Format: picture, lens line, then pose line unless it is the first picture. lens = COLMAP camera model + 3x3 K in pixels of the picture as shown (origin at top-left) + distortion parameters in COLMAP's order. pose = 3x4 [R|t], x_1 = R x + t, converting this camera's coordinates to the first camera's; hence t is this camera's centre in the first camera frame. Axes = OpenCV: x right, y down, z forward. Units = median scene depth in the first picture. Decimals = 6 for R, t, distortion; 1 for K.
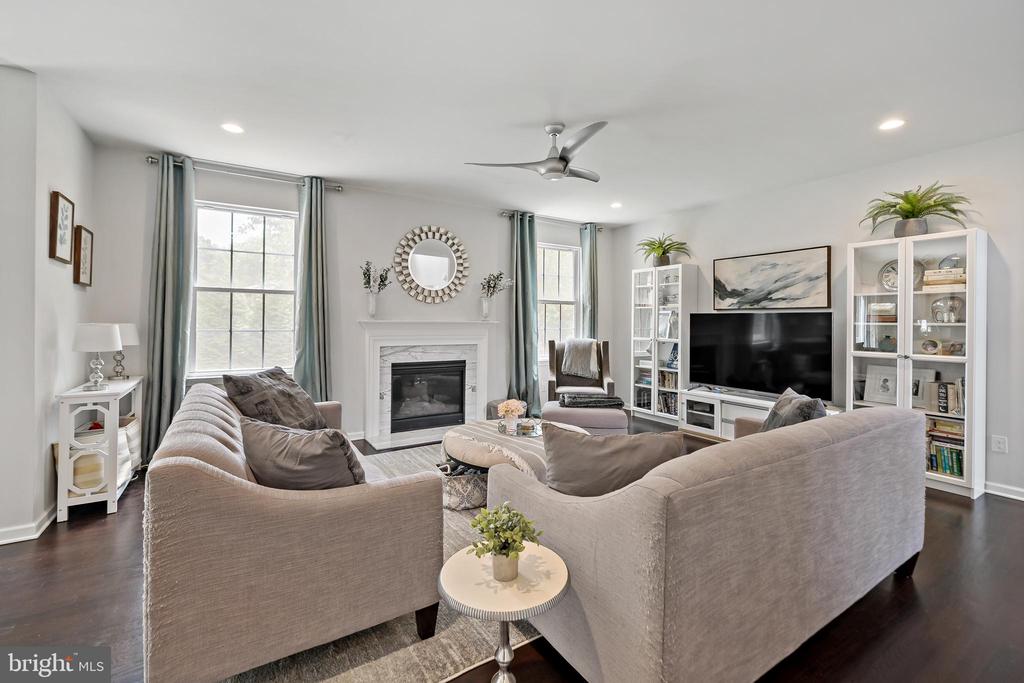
lens RADIAL K [[440.8, 0, 512.3], [0, 440.8, 319.2], [0, 0, 1]] dist [0.000716, 0.000034]
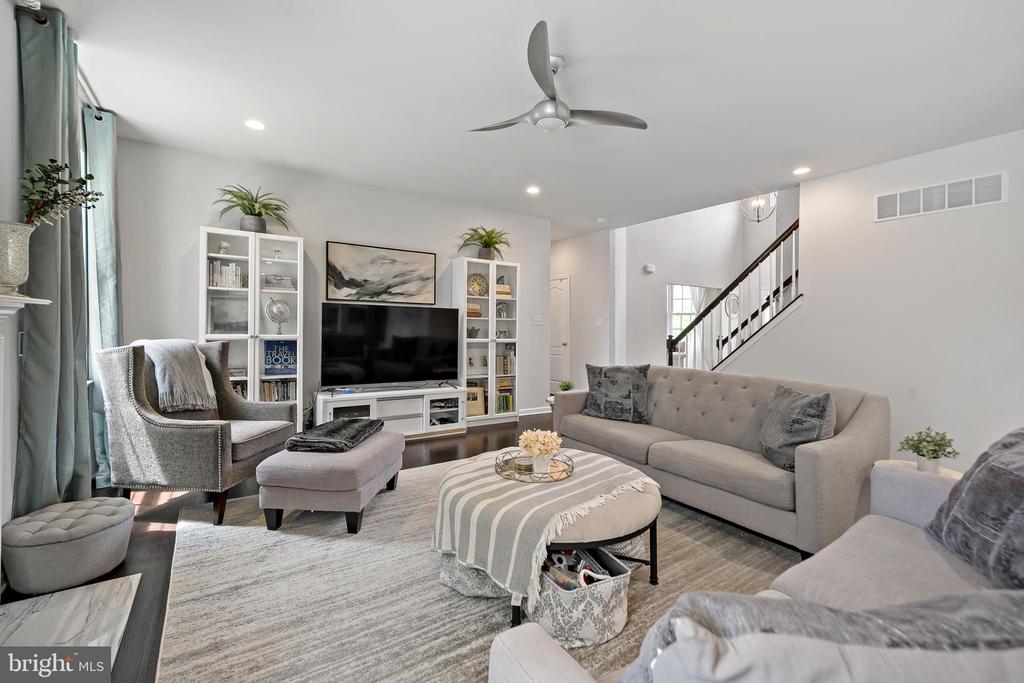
lens RADIAL K [[435.8, 0, 514.9], [0, 435.8, 333.3], [0, 0, 1]] dist [-0.001423, -0.000122]
pose [[-0.025727, -0.016224, 0.999537, -0.413783], [-0.017620, 0.999720, 0.015774, 0.025593], [-0.999514, -0.017206, -0.026006, 0.683704]]
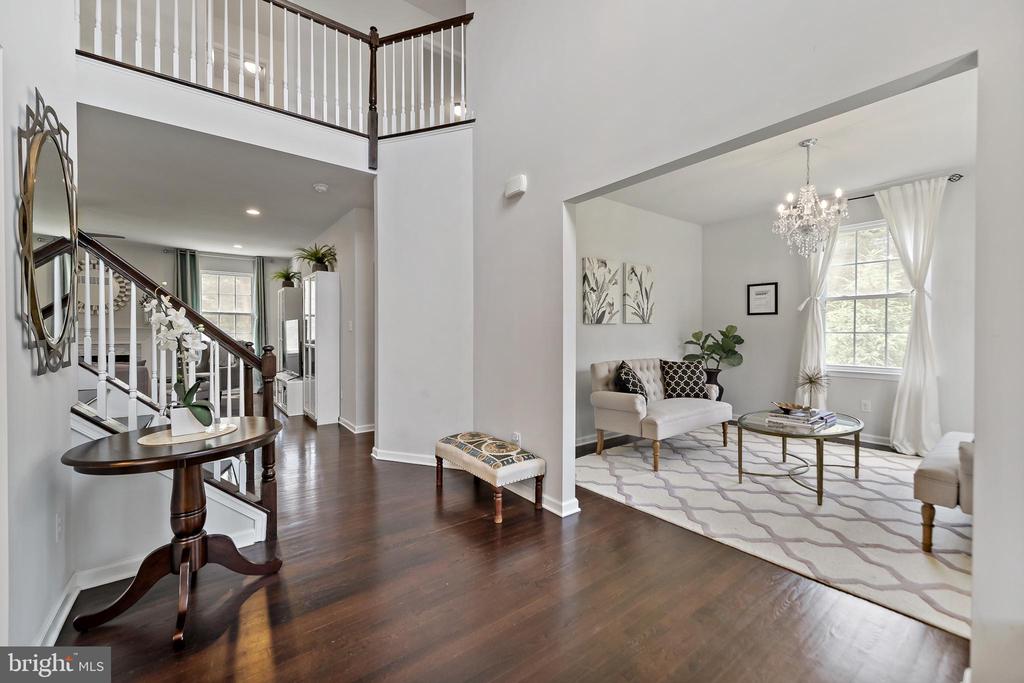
lens RADIAL K [[411.6, 0, 508.6], [0, 411.6, 334.1], [0, 0, 1]] dist [-0.001494, -0.000126]
pose [[0.996868, 0.000209, 0.079079, 1.039077], [-0.001397, 0.999887, 0.014977, 0.005087], [-0.079067, -0.015041, 0.996756, -0.425824]]
